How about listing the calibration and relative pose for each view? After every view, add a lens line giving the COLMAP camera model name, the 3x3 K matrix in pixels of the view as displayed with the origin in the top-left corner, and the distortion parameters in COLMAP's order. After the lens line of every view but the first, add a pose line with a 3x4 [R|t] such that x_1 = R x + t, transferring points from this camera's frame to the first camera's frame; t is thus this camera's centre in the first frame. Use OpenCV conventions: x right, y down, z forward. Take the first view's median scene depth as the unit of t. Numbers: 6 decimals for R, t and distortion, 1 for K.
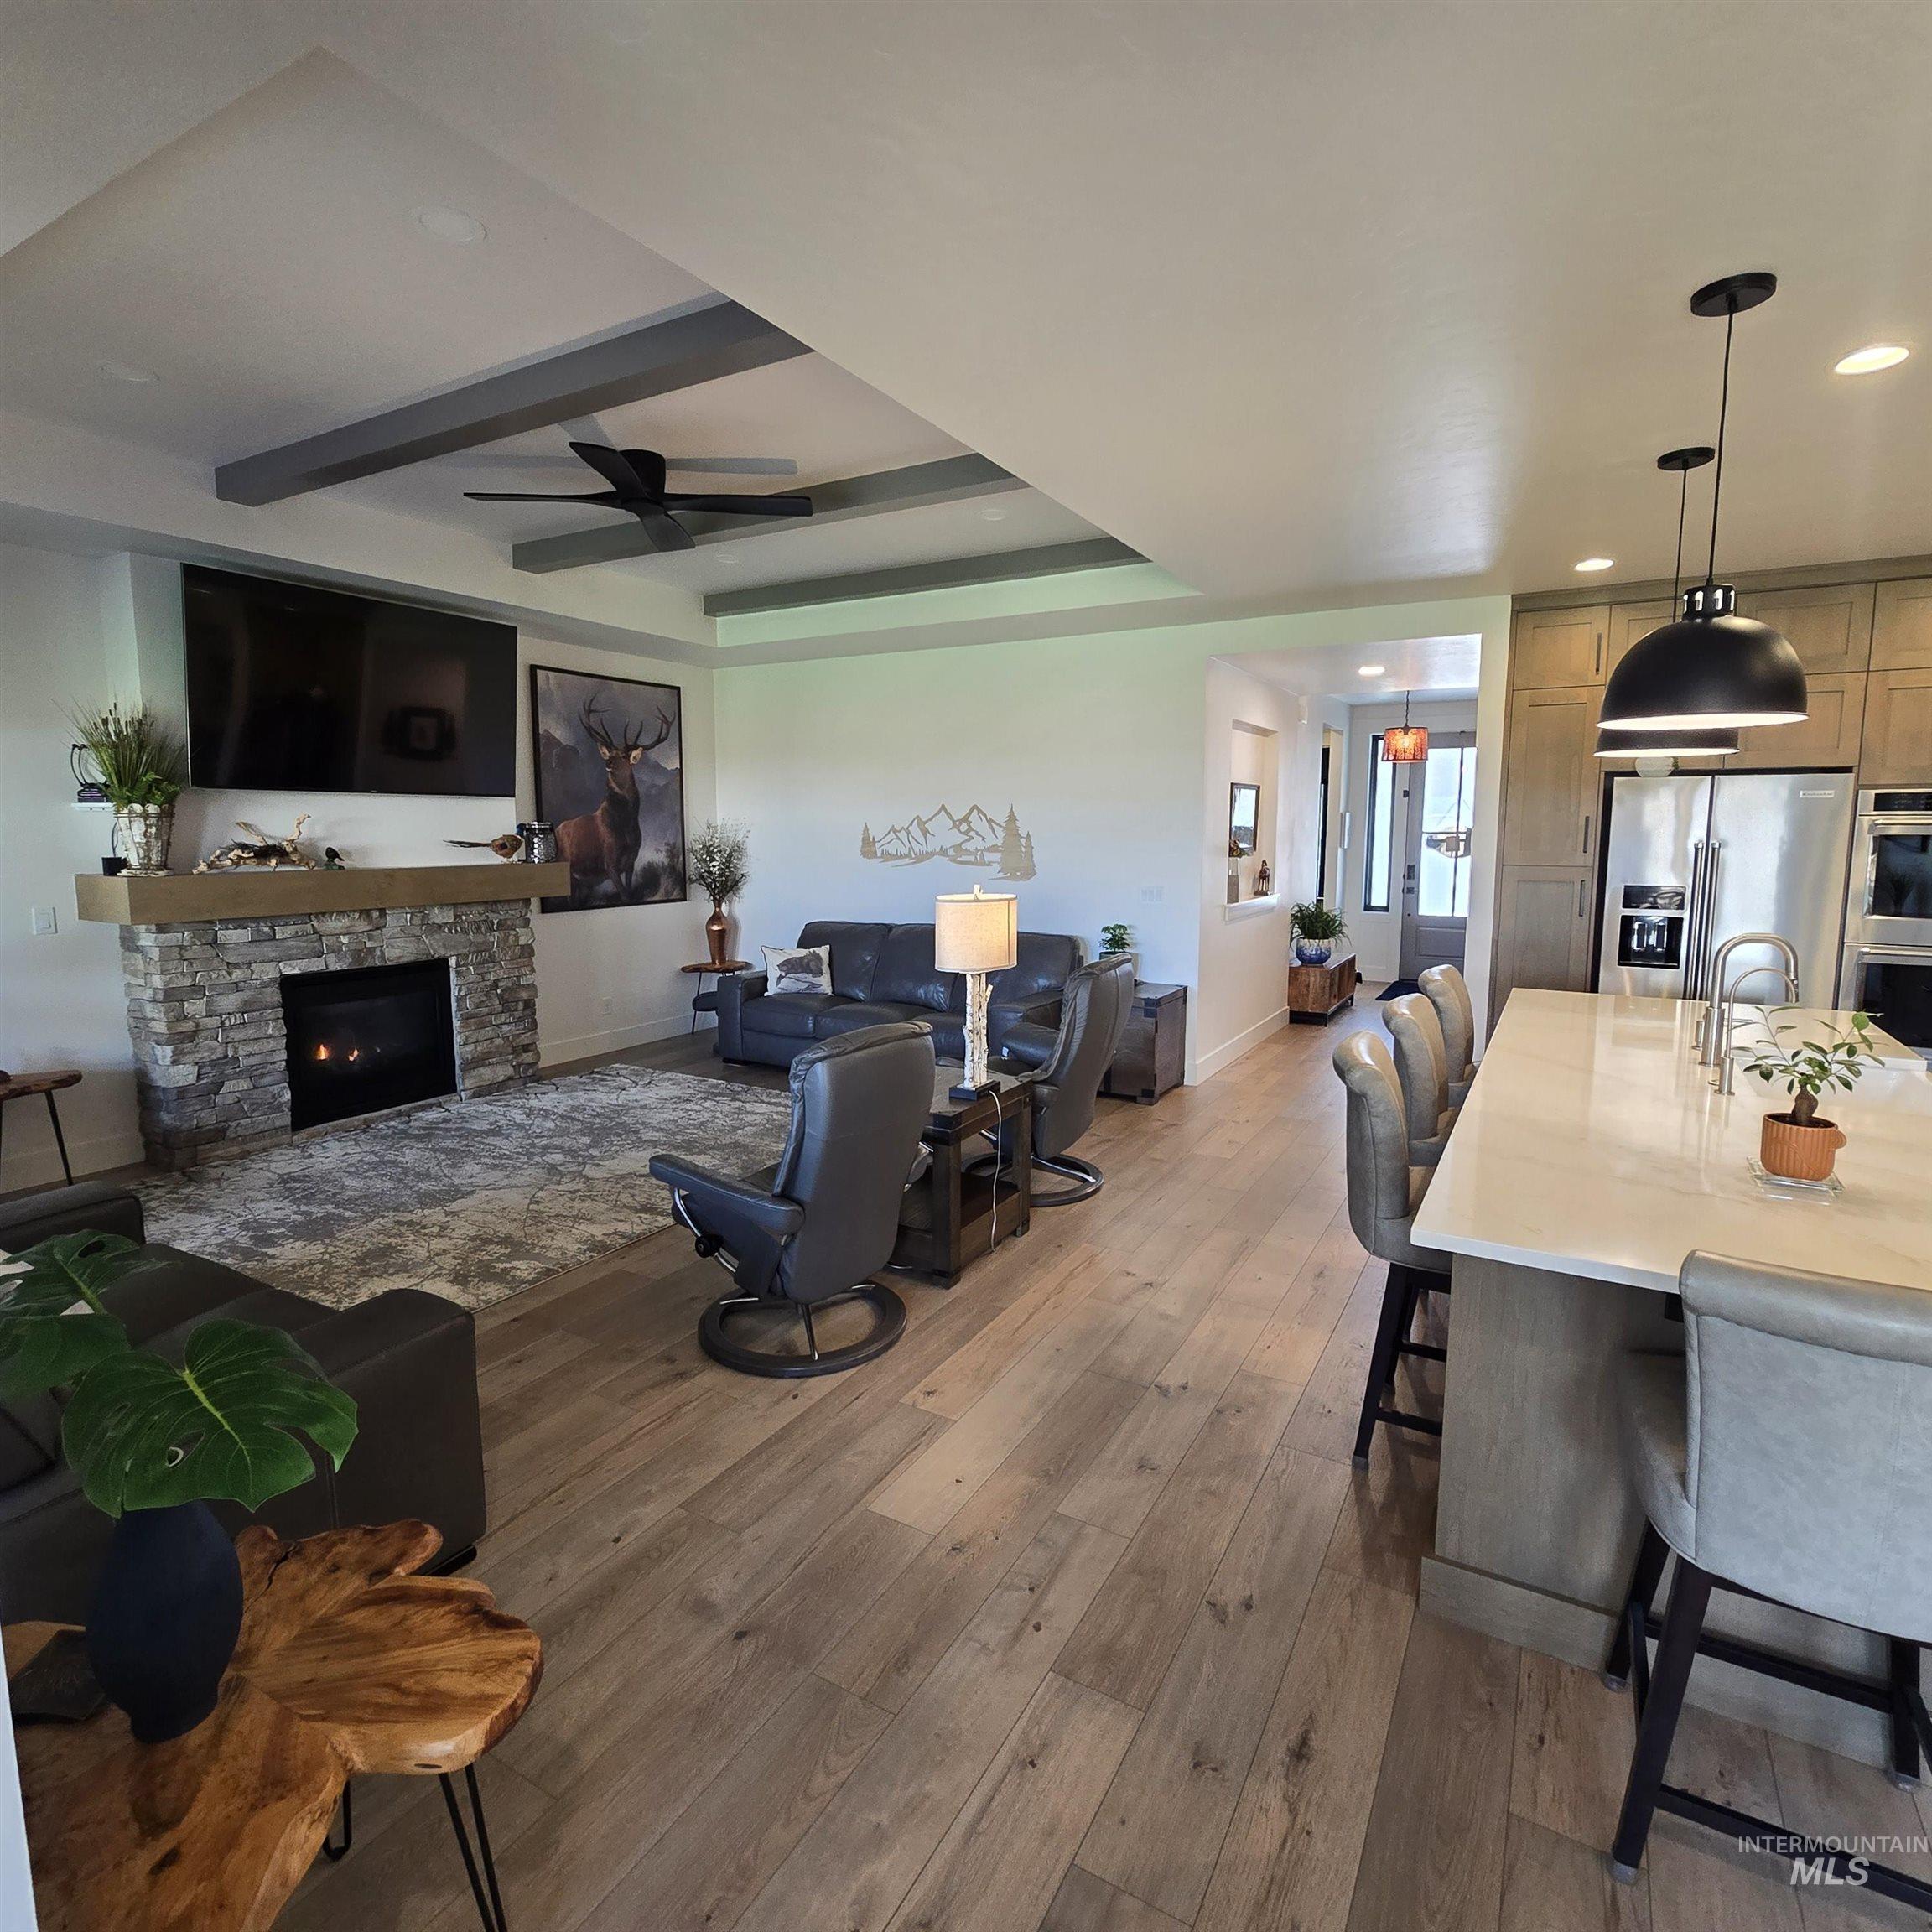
lens RADIAL K [[1052.7, 0, 969.0], [0, 1052.7, 950.9], [0, 0, 1]] dist [-0.002430, -0.004663]
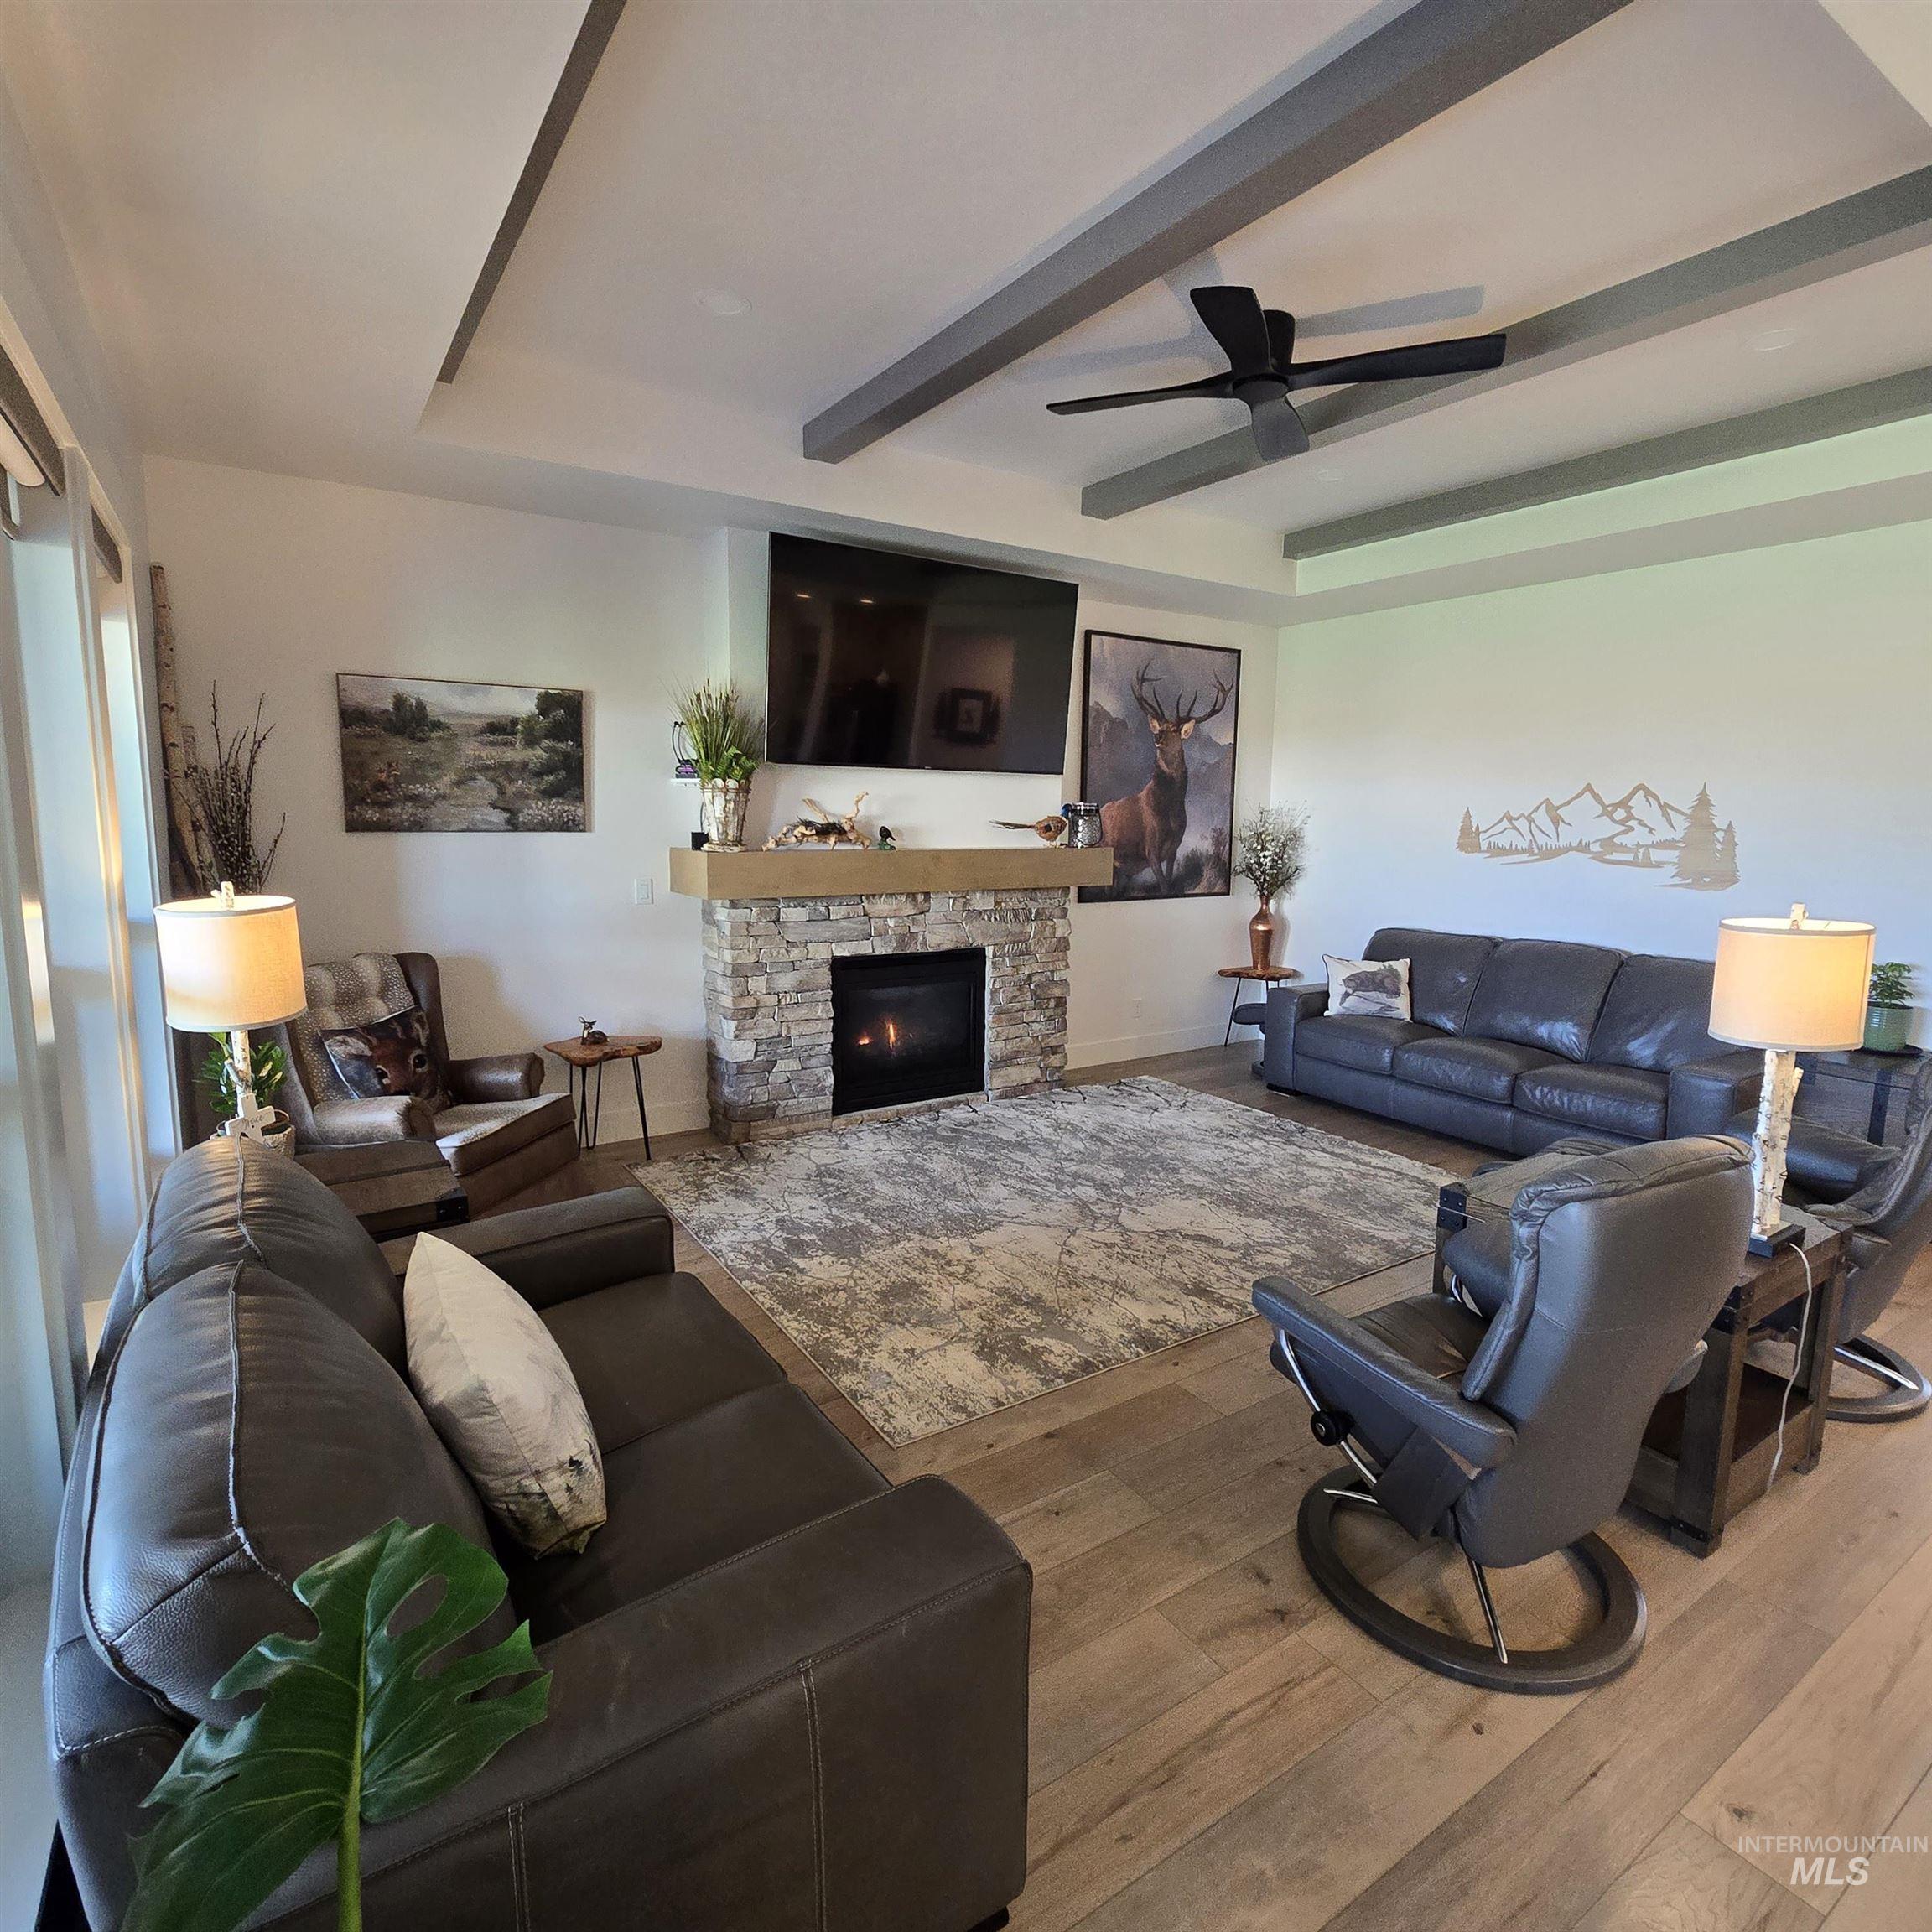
lens RADIAL K [[1052.7, 0, 969.0], [0, 1052.7, 950.9], [0, 0, 1]] dist [-0.002430, -0.004663]
pose [[0.893907, 0.068783, -0.442944, -0.111353], [-0.063860, 0.997619, 0.026039, -0.015963], [0.443680, 0.005010, 0.896171, 0.184733]]
